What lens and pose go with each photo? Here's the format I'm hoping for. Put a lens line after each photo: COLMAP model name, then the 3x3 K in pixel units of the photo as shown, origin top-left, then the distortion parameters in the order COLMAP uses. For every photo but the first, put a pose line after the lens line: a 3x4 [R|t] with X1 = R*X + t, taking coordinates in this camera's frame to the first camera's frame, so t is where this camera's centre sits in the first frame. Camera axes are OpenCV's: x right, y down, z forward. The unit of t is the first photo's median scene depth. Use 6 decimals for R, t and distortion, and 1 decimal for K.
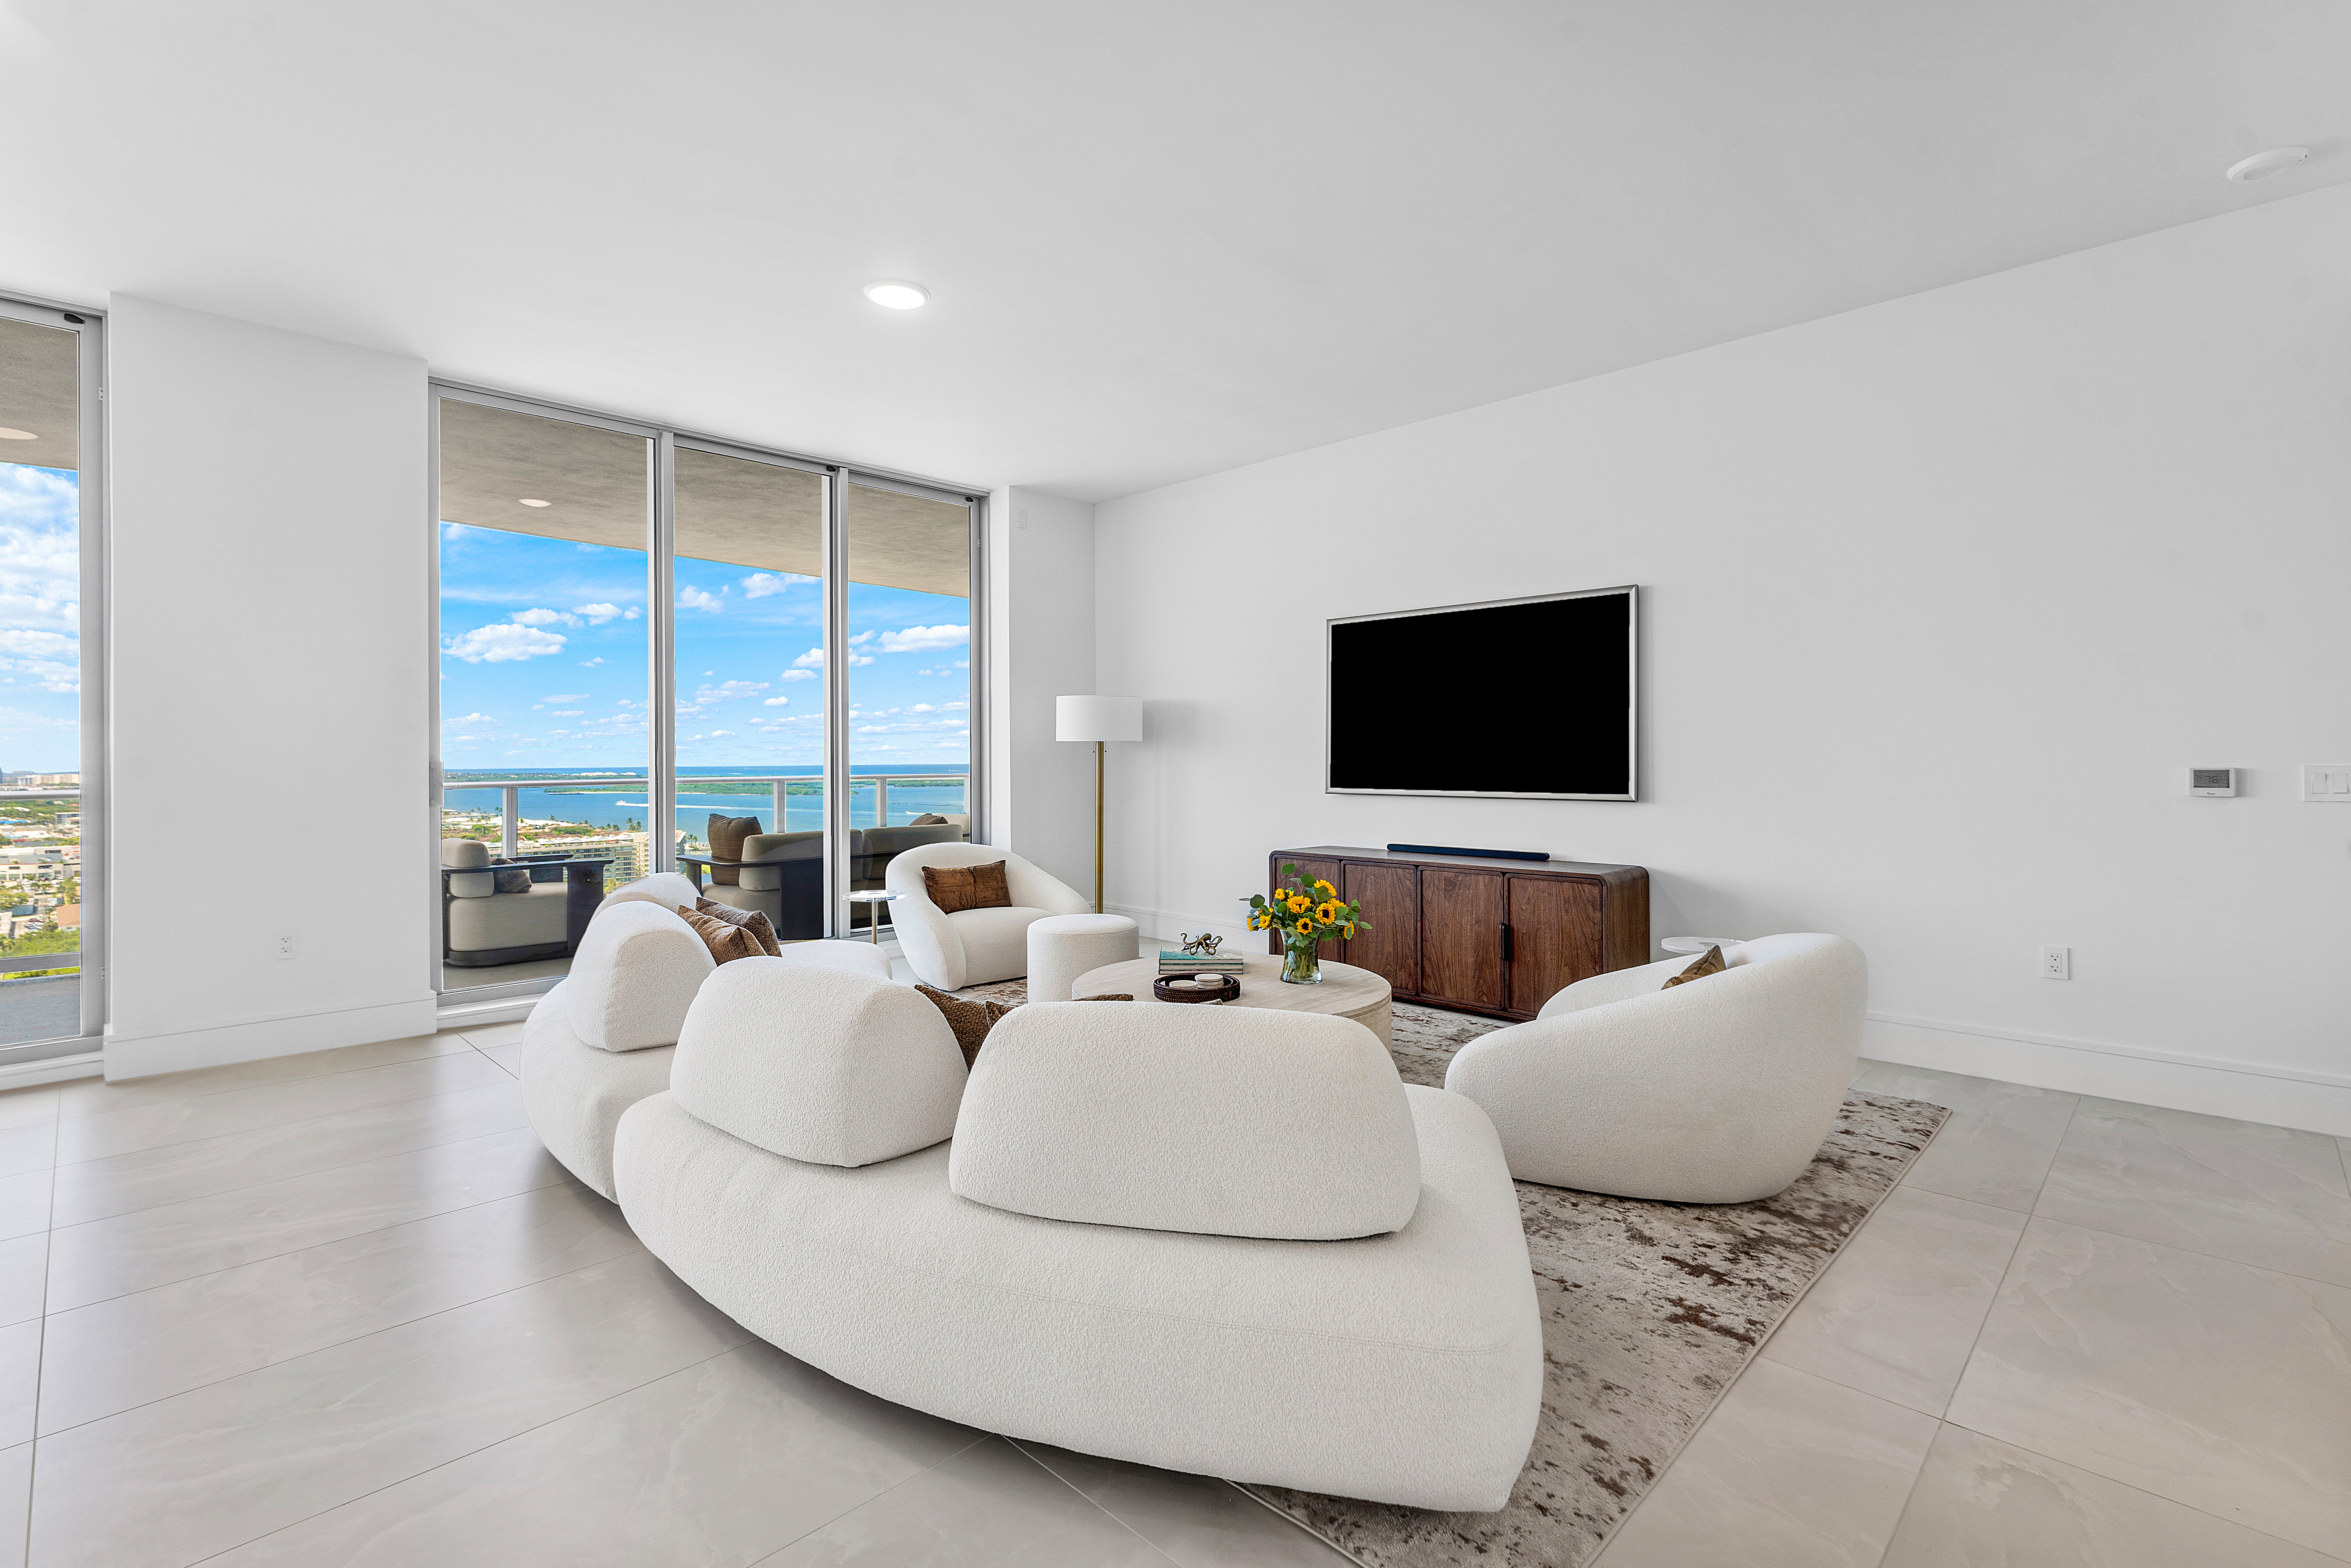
lens RADIAL K [[1071.4, 0, 1183.2], [0, 1071.4, 717.9], [0, 0, 1]] dist [0.006537, -0.004820]
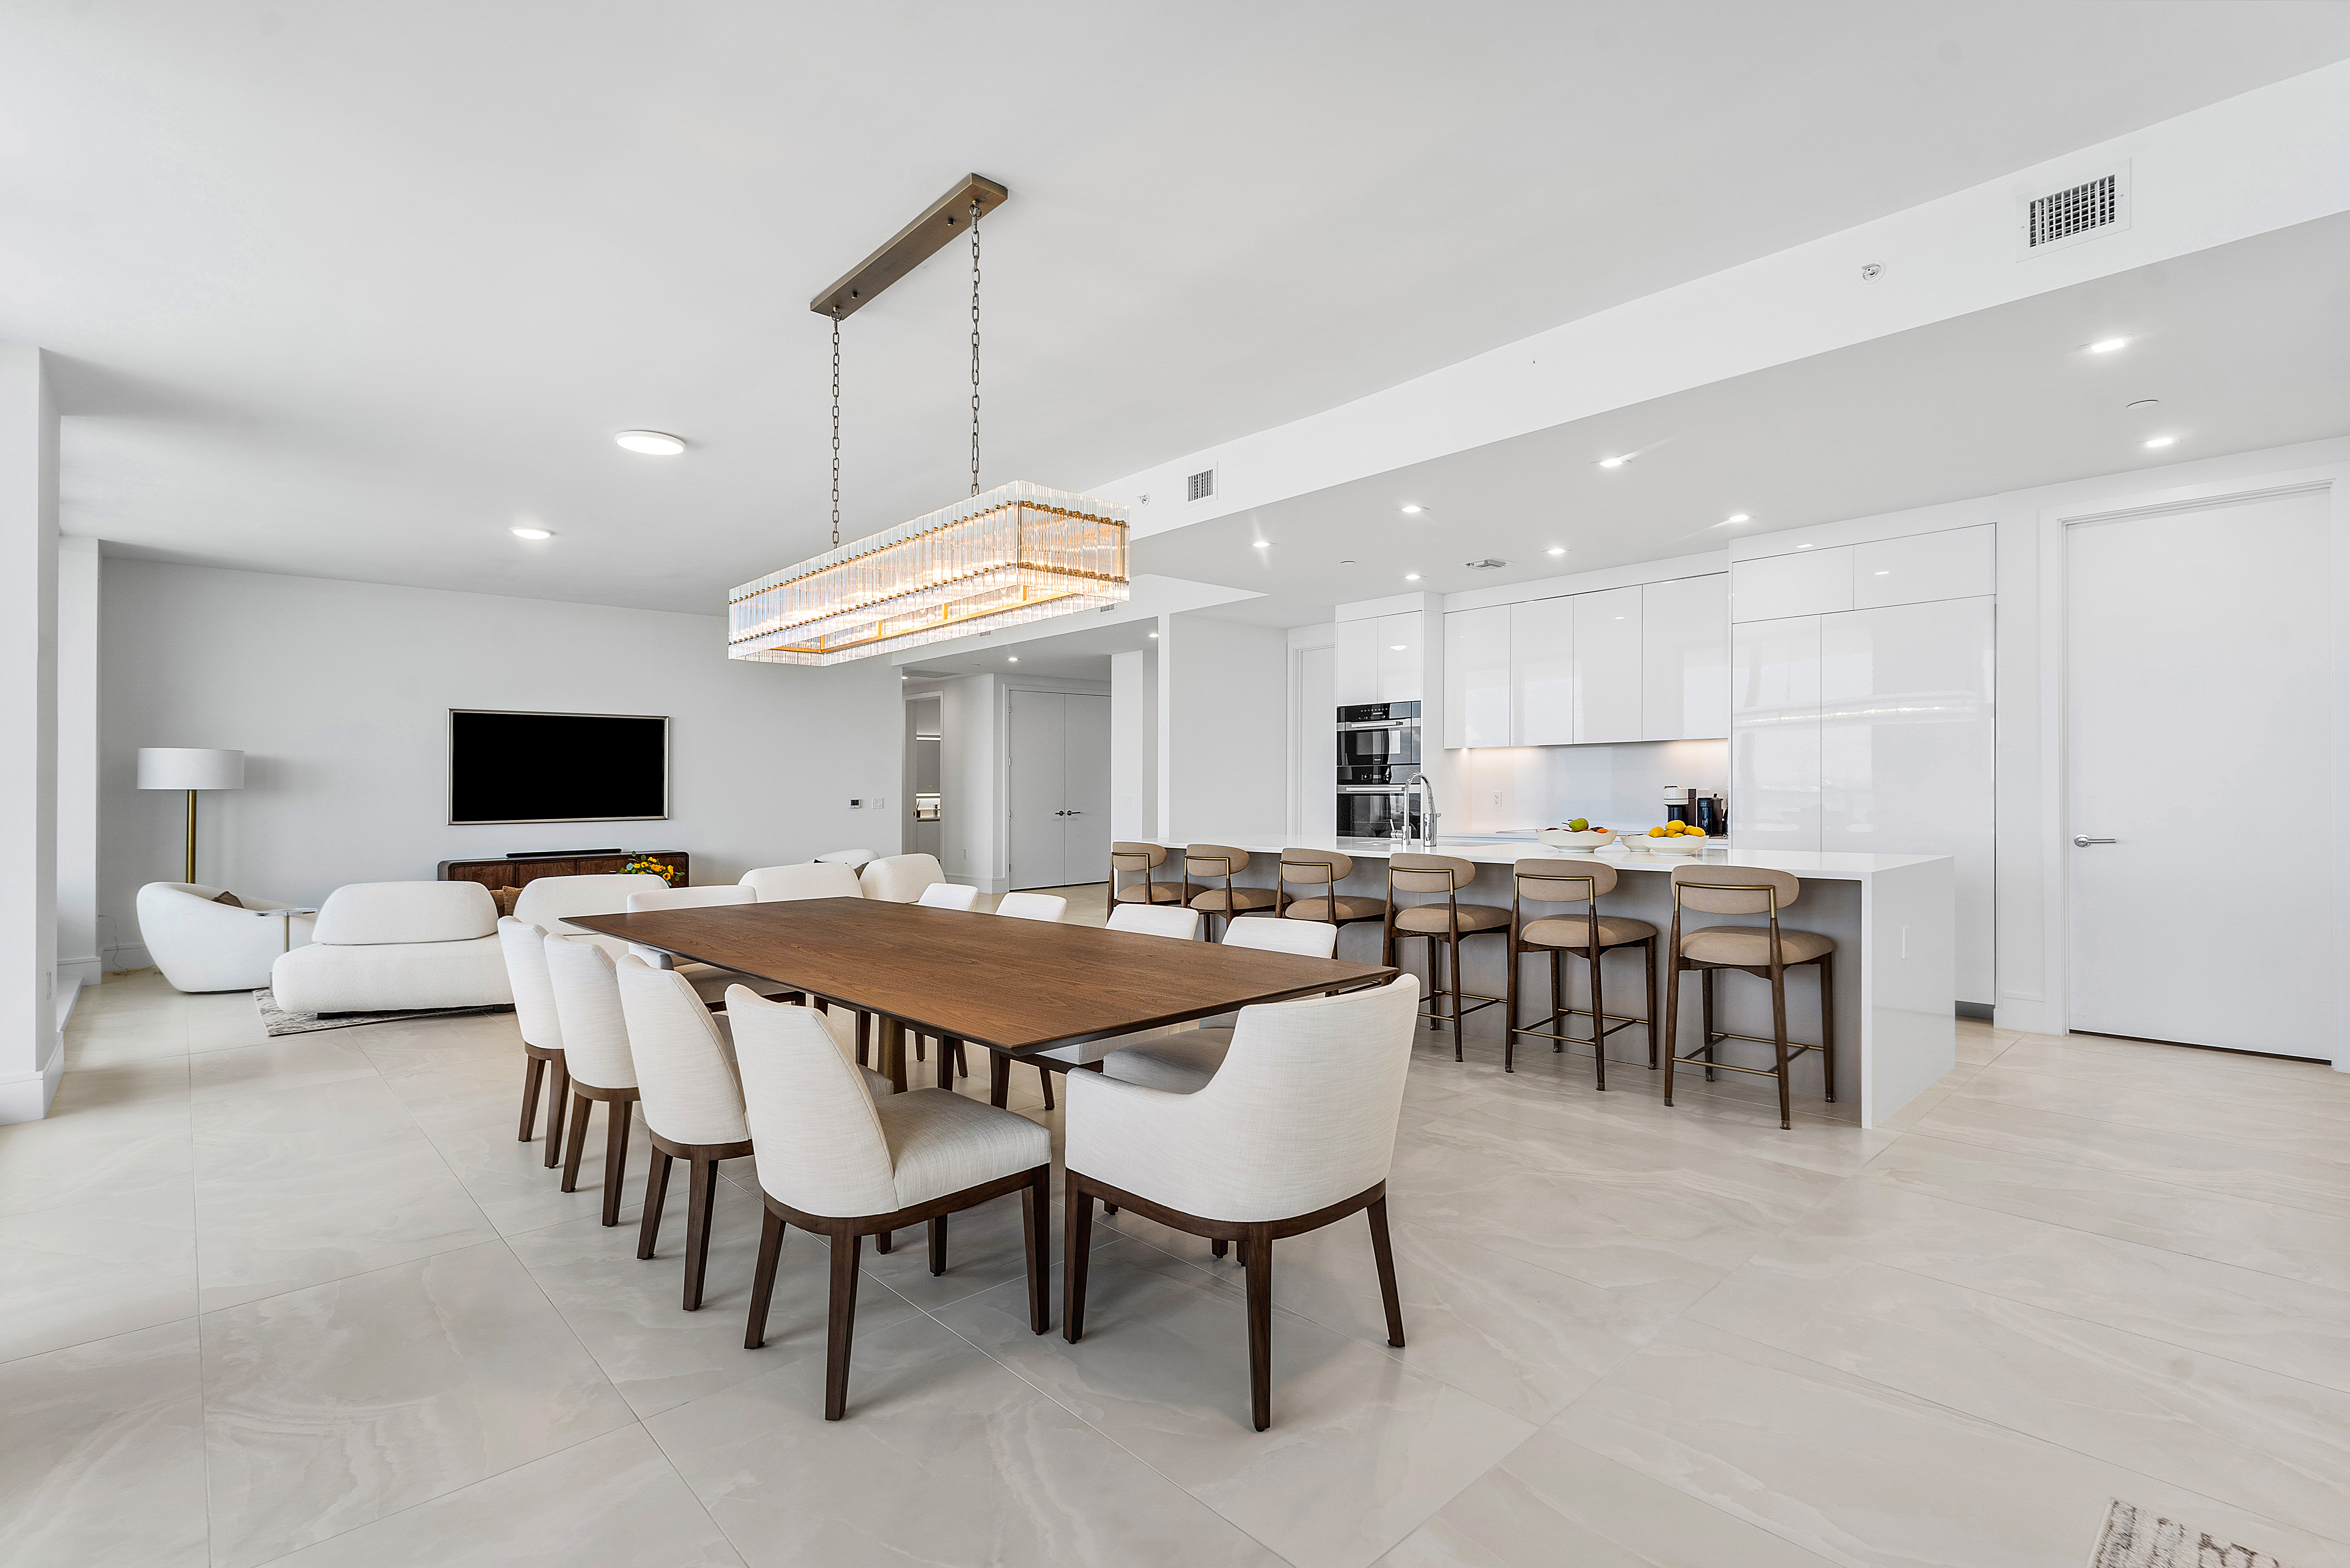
lens RADIAL K [[1071.2, 0, 1226.2], [0, 1071.2, 771.0], [0, 0, 1]] dist [0.006537, -0.004820]
pose [[0.041880, 0.017229, 0.998974, -1.147018], [-0.022848, 0.999606, -0.016282, -0.004470], [-0.998861, -0.022142, 0.042257, -0.123271]]
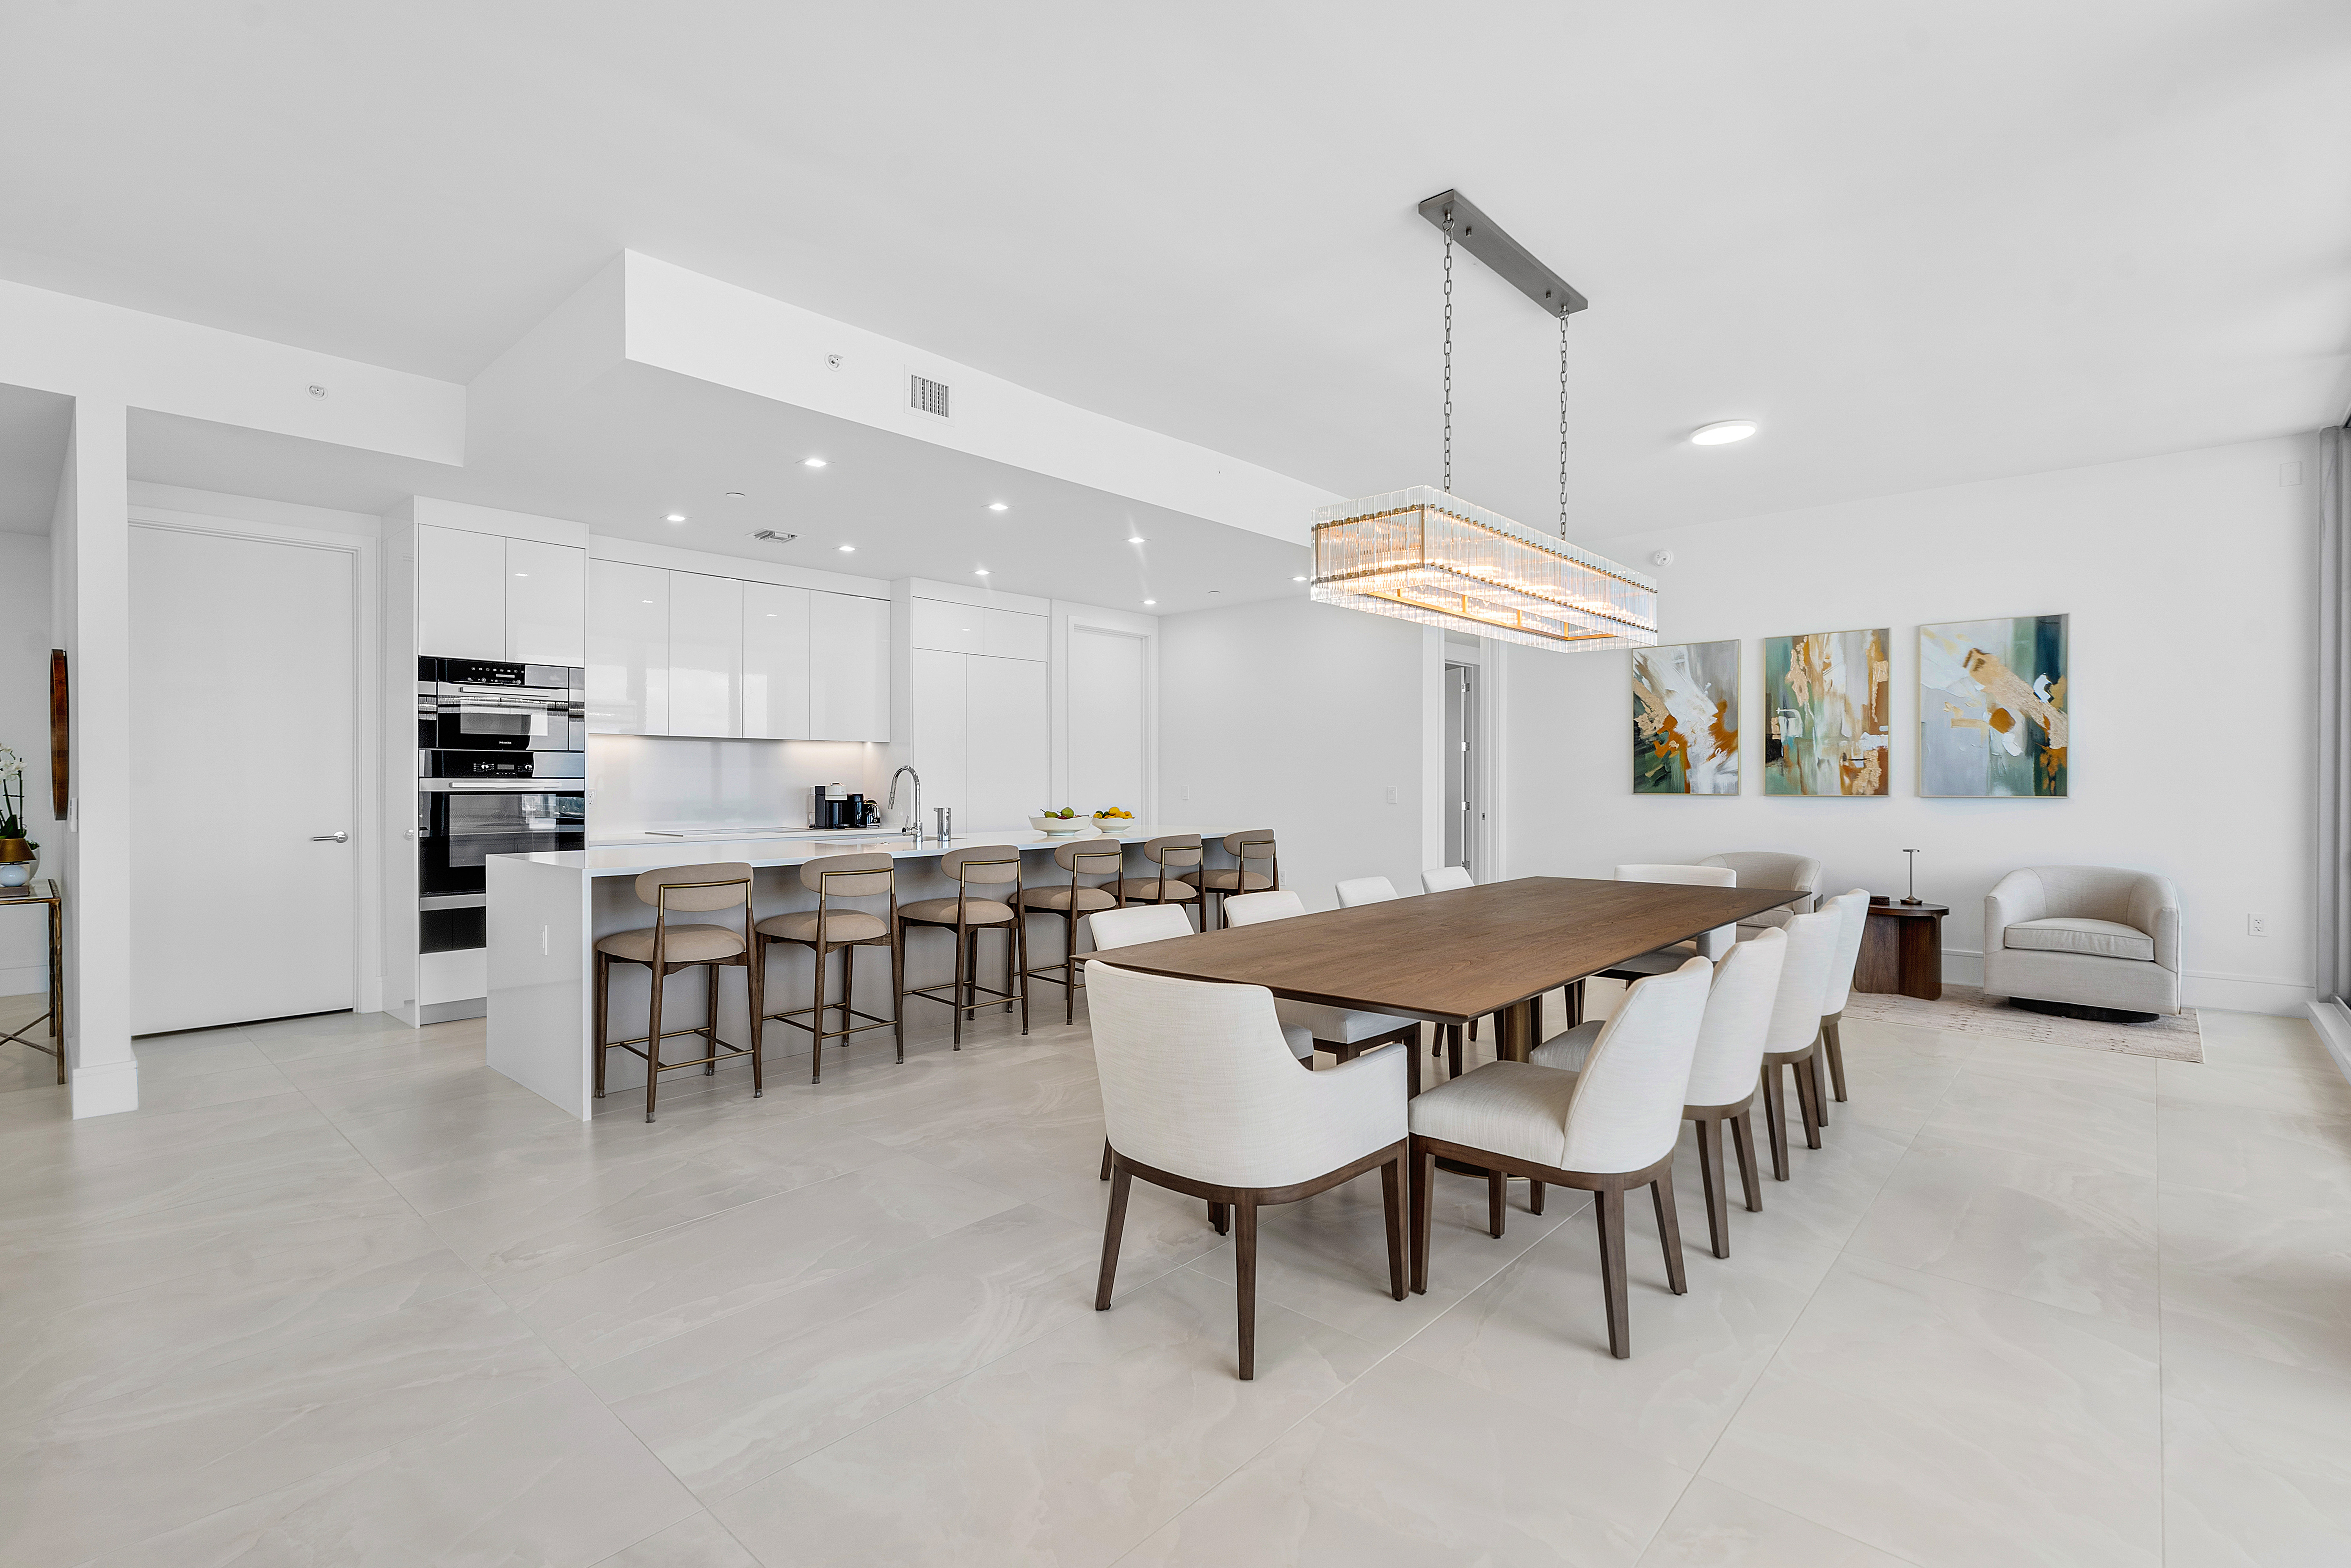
lens RADIAL K [[1071.5, 0, 1175.1], [0, 1071.5, 778.4], [0, 0, 1]] dist [0.006537, -0.004820]
pose [[-0.999745, 0.005858, -0.021792, -0.471520], [0.006674, 0.999271, -0.037593, 0.021026], [0.021556, -0.037729, -0.999055, 0.573441]]
